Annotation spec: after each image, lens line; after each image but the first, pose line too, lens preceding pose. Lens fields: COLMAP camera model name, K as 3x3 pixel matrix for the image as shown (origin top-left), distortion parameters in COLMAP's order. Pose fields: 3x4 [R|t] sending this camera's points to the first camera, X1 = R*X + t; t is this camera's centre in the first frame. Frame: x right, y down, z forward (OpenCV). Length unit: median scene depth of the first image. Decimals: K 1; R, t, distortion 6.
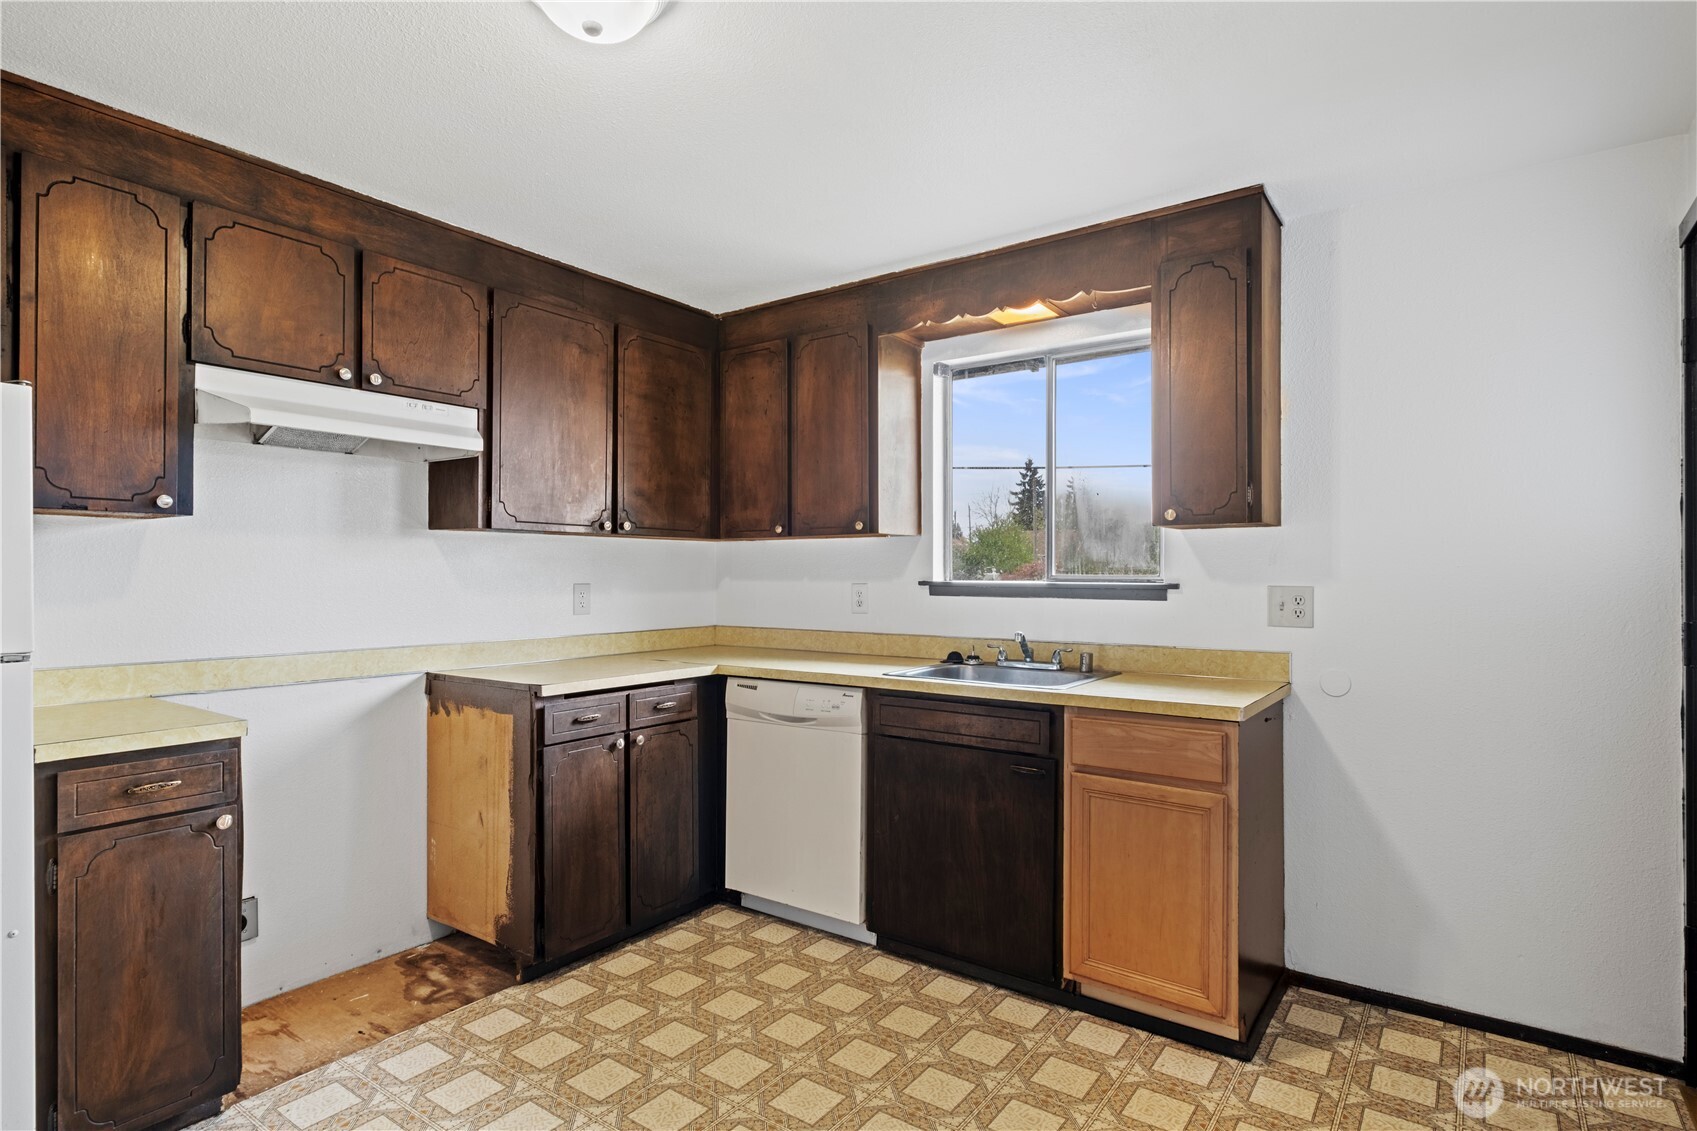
lens RADIAL K [[876.9, 0, 845.8], [0, 876.9, 568.6], [0, 0, 1]] dist [0.009425, 0.000098]
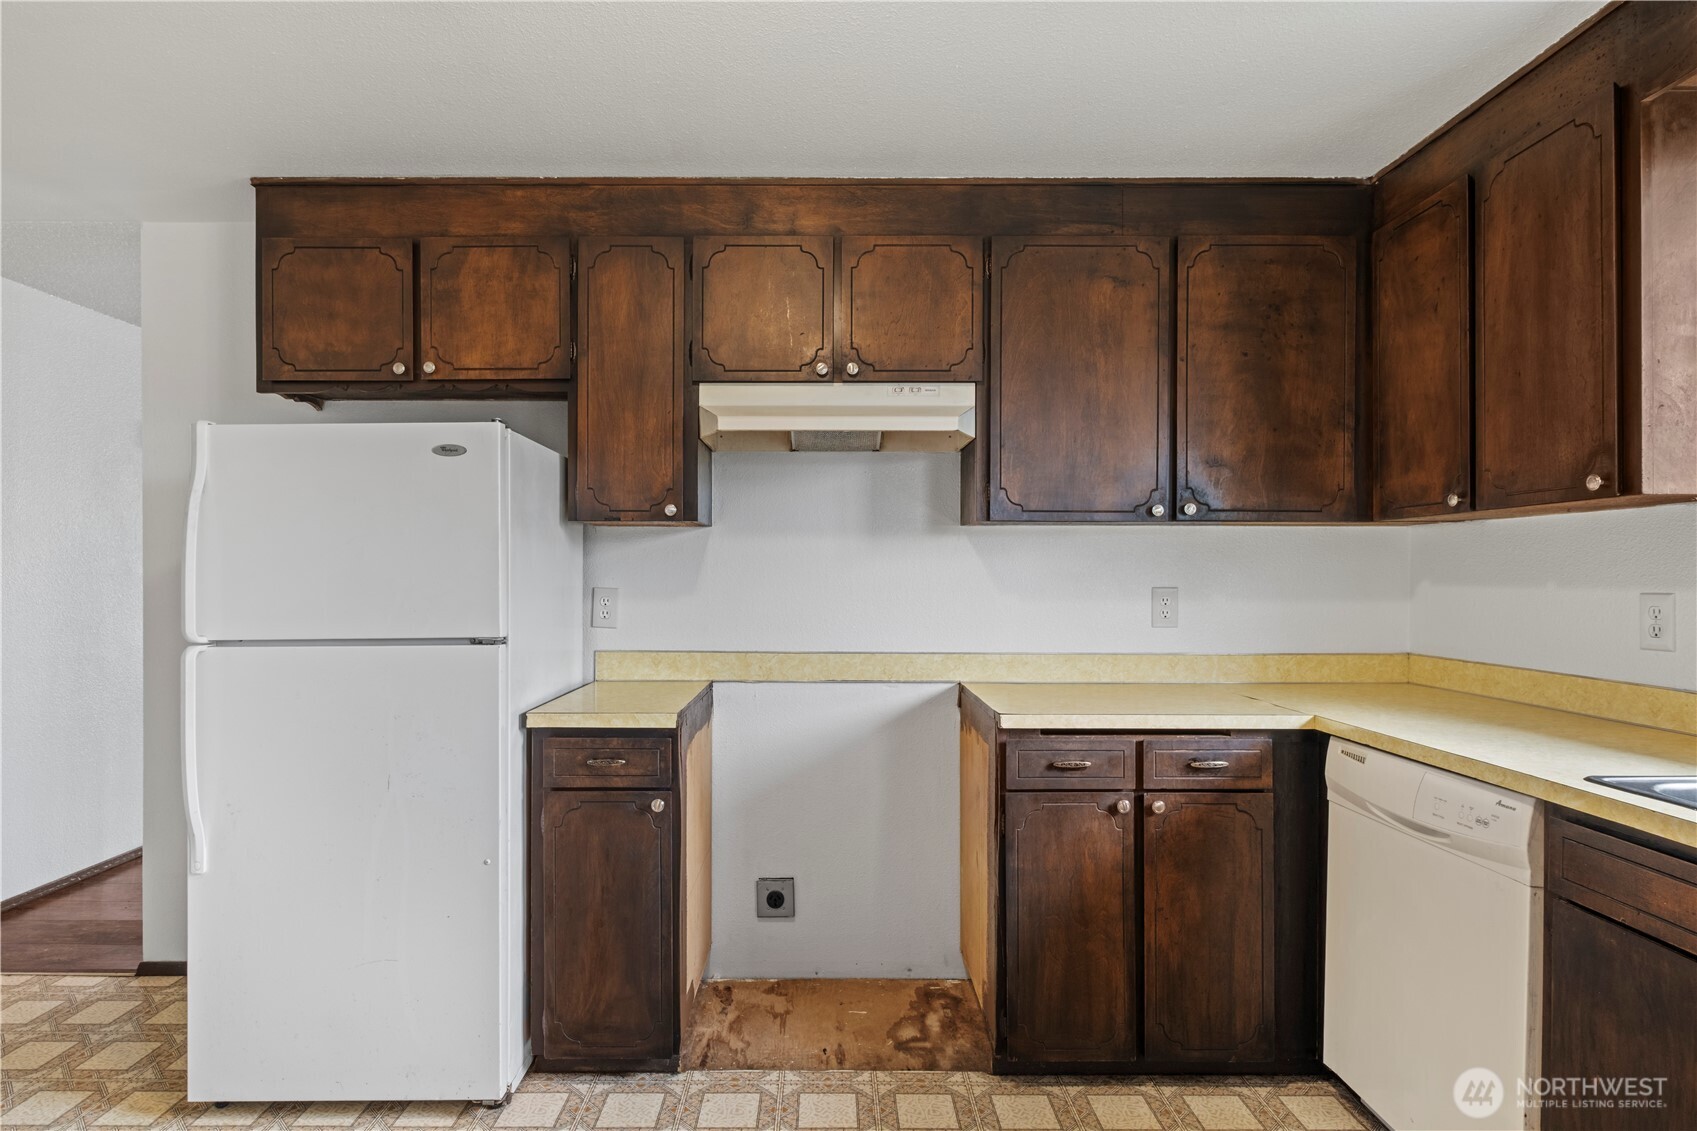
lens RADIAL K [[894.3, 0, 821.1], [0, 894.3, 576.2], [0, 0, 1]] dist [-0.000889, -0.000576]
pose [[0.584698, 0.002094, -0.811249, 0.201238], [0.003963, 0.999977, 0.005437, 0.002233], [0.811242, -0.006394, 0.584676, 0.362753]]
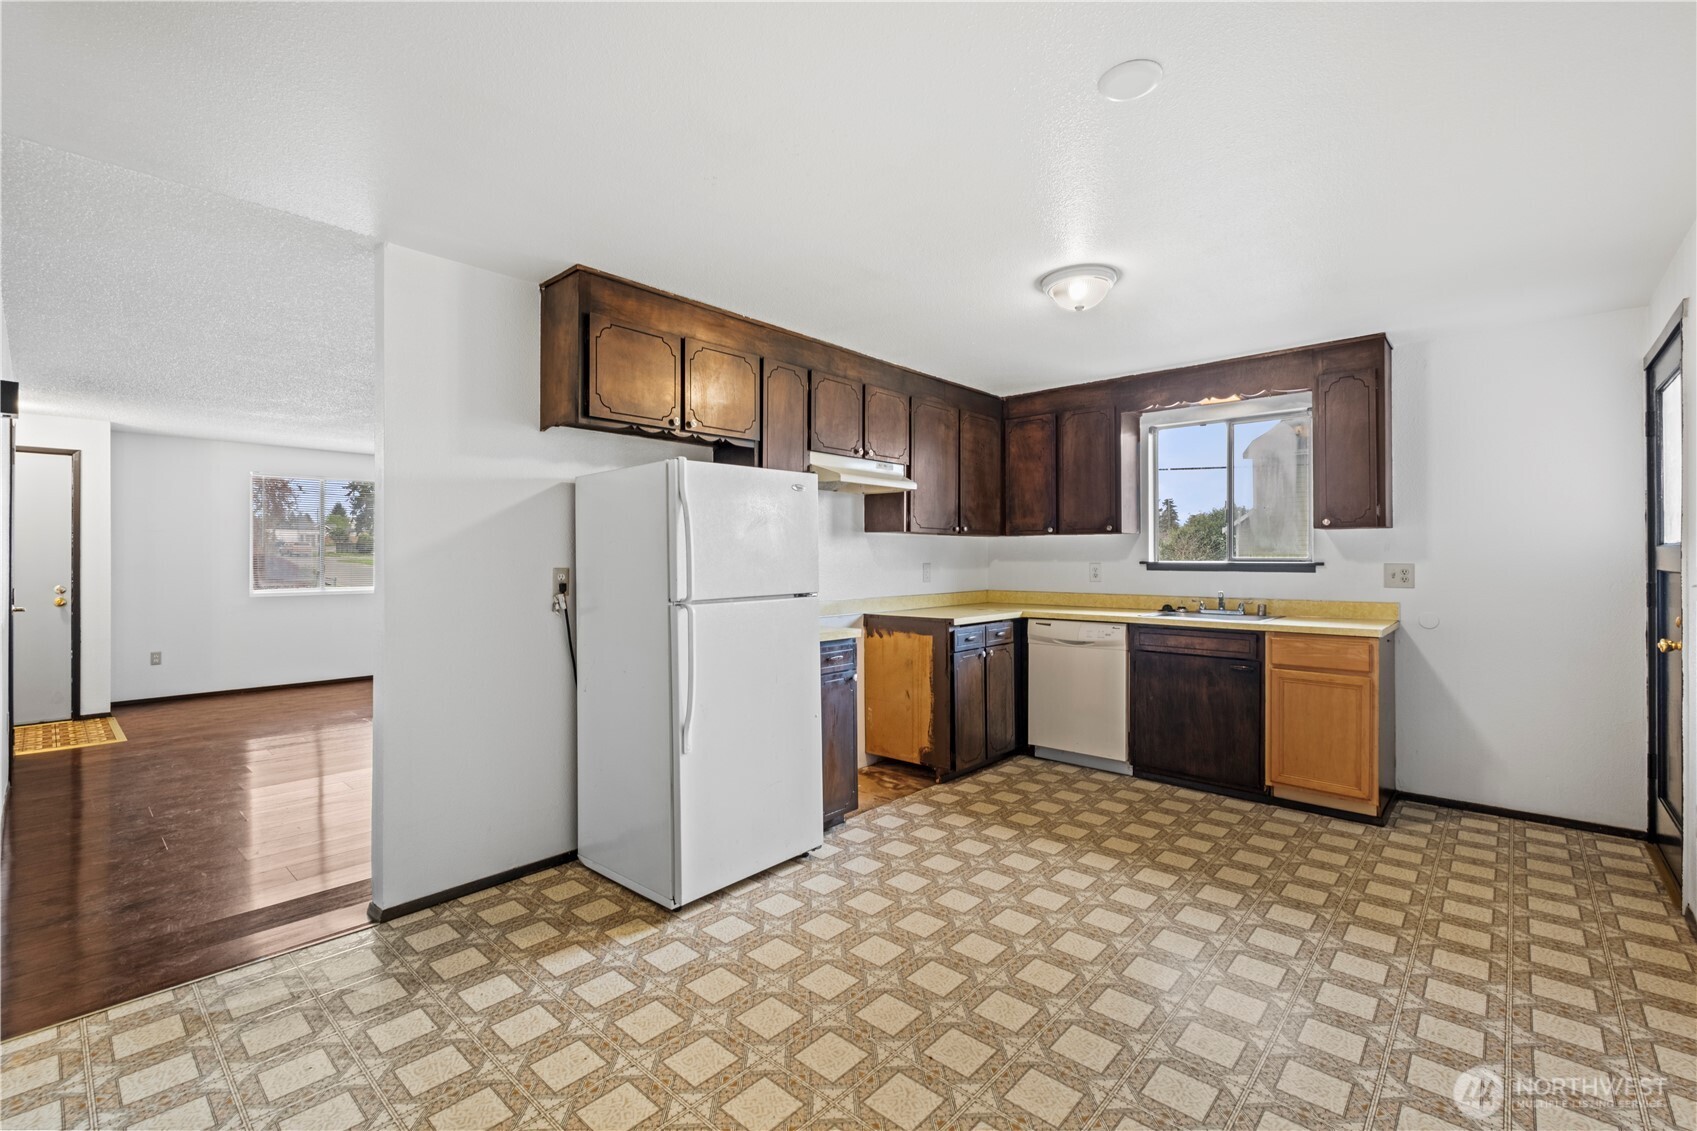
lens RADIAL K [[724.7, 0, 846.9], [0, 724.7, 554.8], [0, 0, 1]] dist [0.000738, -0.000052]
pose [[0.993510, -0.002860, -0.113712, -0.365341], [0.002997, 0.999995, 0.001032, -0.001309], [0.113708, -0.001366, 0.993513, -0.471551]]
